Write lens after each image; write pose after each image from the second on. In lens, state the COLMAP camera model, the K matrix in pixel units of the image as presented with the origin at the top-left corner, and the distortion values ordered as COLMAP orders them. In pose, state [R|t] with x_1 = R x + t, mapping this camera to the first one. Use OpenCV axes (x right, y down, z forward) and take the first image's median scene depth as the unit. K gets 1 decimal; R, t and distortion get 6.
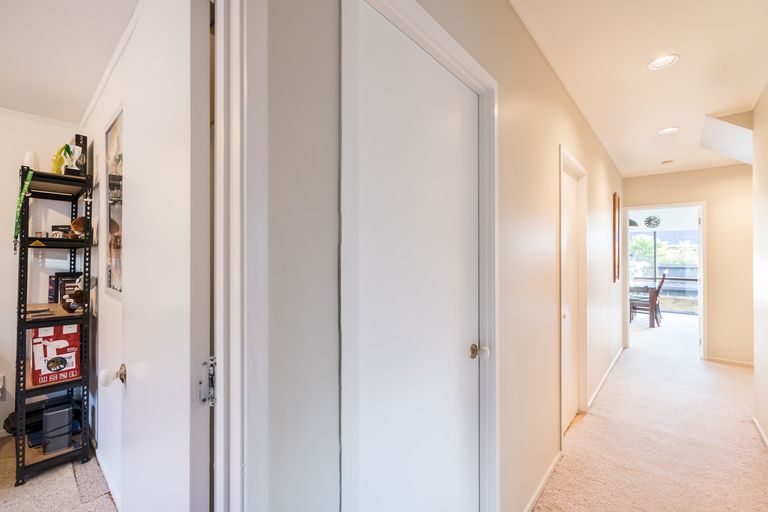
lens RADIAL K [[331.3, 0, 385.3], [0, 331.3, 255.5], [0, 0, 1]] dist [-0.001266, 0.000694]
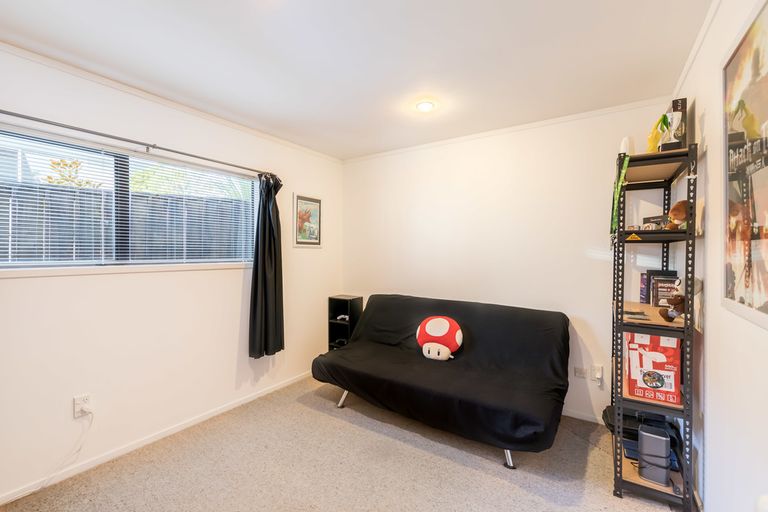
lens RADIAL K [[331.3, 0, 385.4], [0, 331.3, 254.3], [0, 0, 1]] dist [-0.001266, 0.000694]
pose [[0.143245, 0.004379, -0.989678, -0.249003], [0.005833, 0.999969, 0.005269, 0.000336], [0.989670, -0.006527, 0.143215, 0.200253]]
